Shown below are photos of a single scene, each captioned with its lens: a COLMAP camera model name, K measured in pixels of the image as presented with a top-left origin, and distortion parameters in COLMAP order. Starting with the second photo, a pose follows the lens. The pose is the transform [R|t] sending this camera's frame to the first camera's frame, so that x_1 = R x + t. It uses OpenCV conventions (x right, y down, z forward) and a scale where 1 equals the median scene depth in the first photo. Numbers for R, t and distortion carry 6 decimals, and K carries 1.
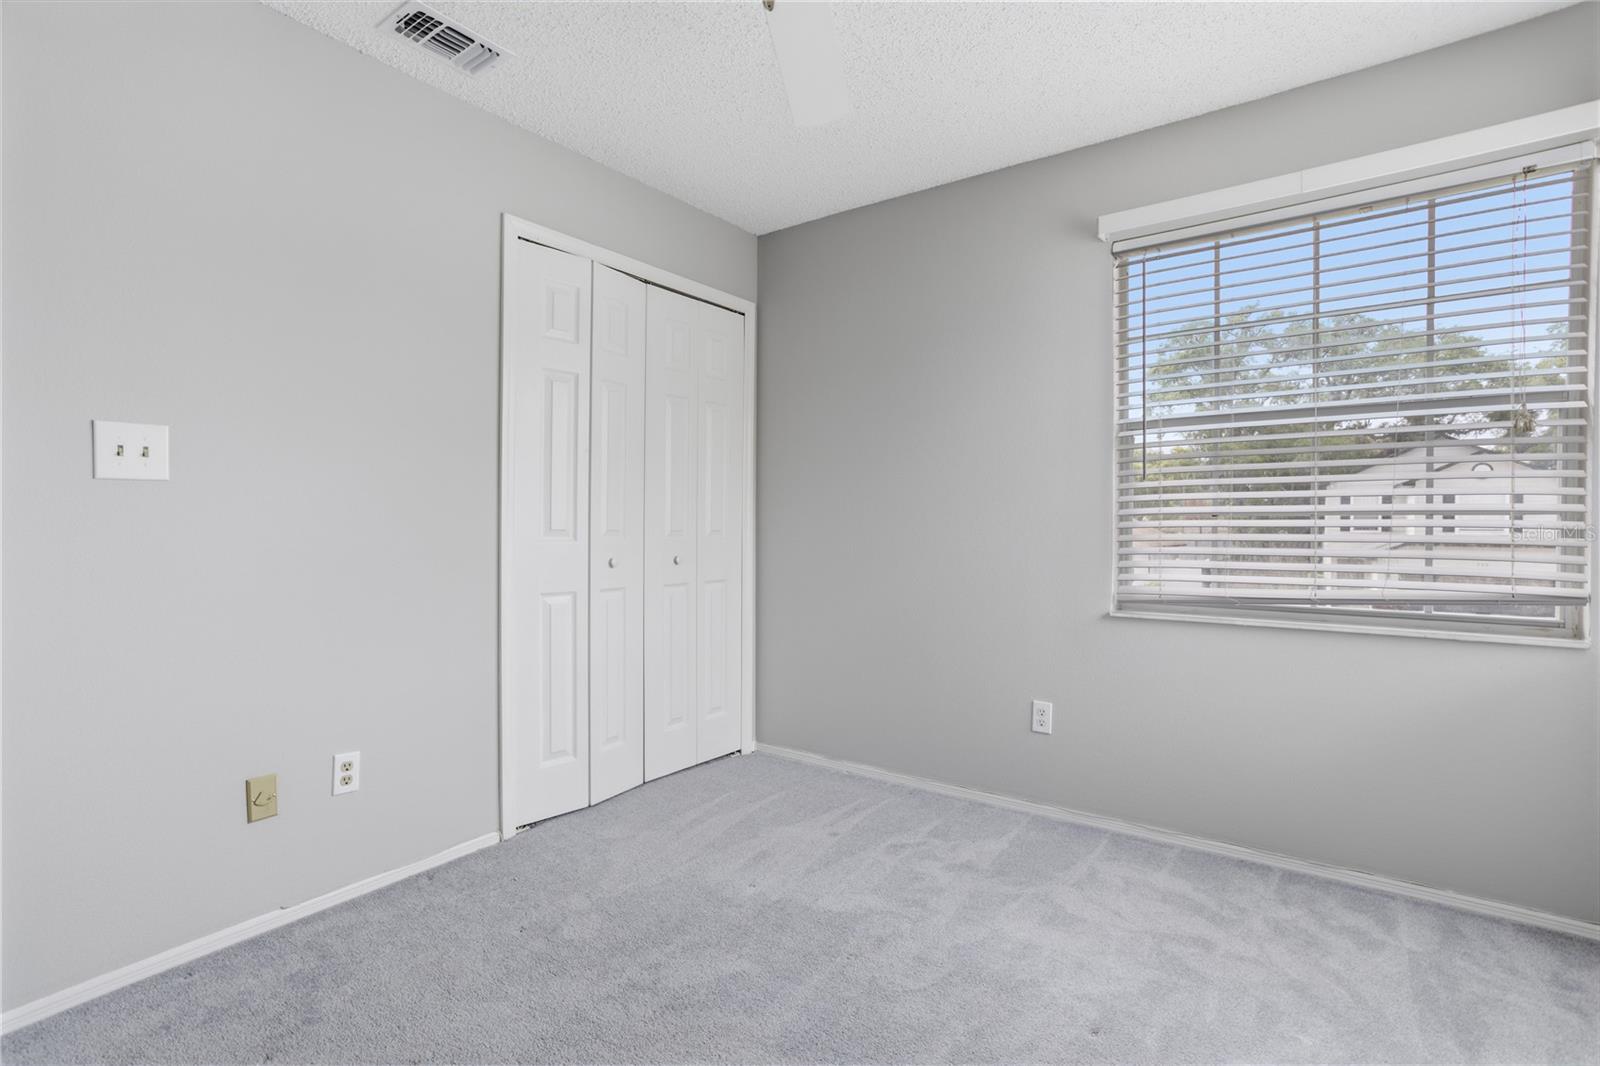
lens RADIAL K [[777.7, 0, 803.4], [0, 777.7, 529.2], [0, 0, 1]] dist [-0.053959, 0.028455]
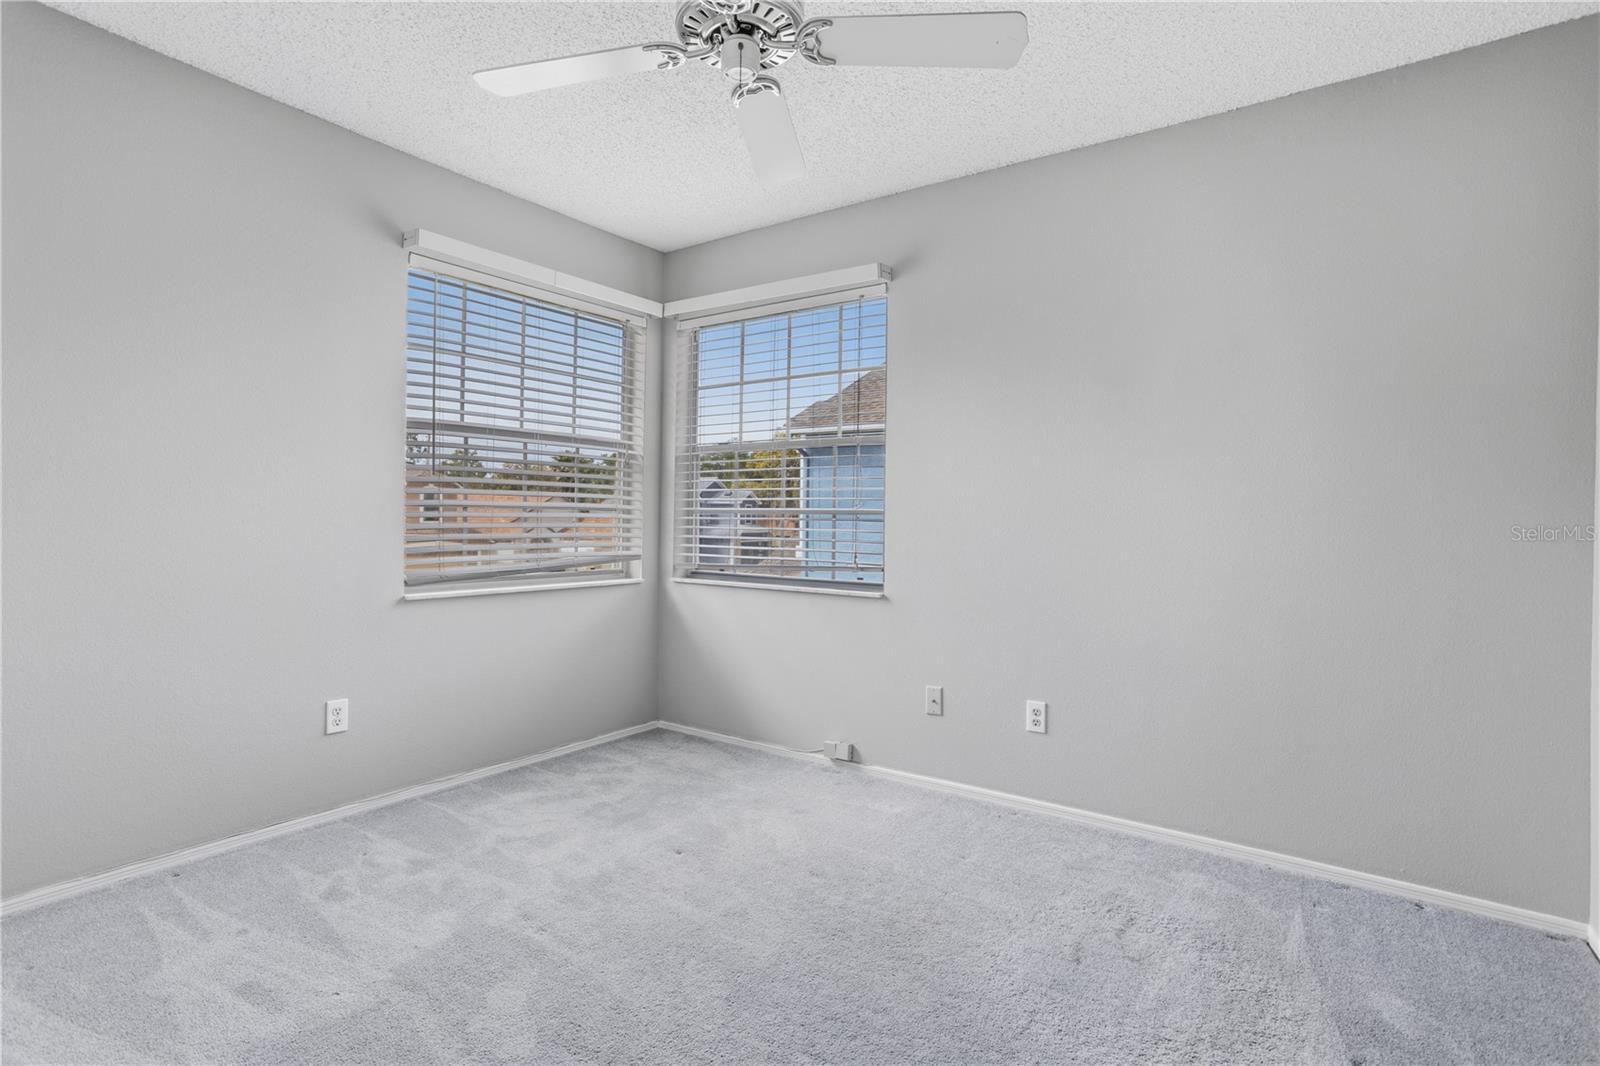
lens RADIAL K [[777.7, 0, 803.4], [0, 777.7, 529.2], [0, 0, 1]] dist [-0.053959, 0.028455]
pose [[-0.023204, -0.014317, 0.999628, -0.793900], [-0.000512, 0.999897, 0.014309, -0.001638], [-0.999731, -0.000180, -0.023209, 0.549138]]
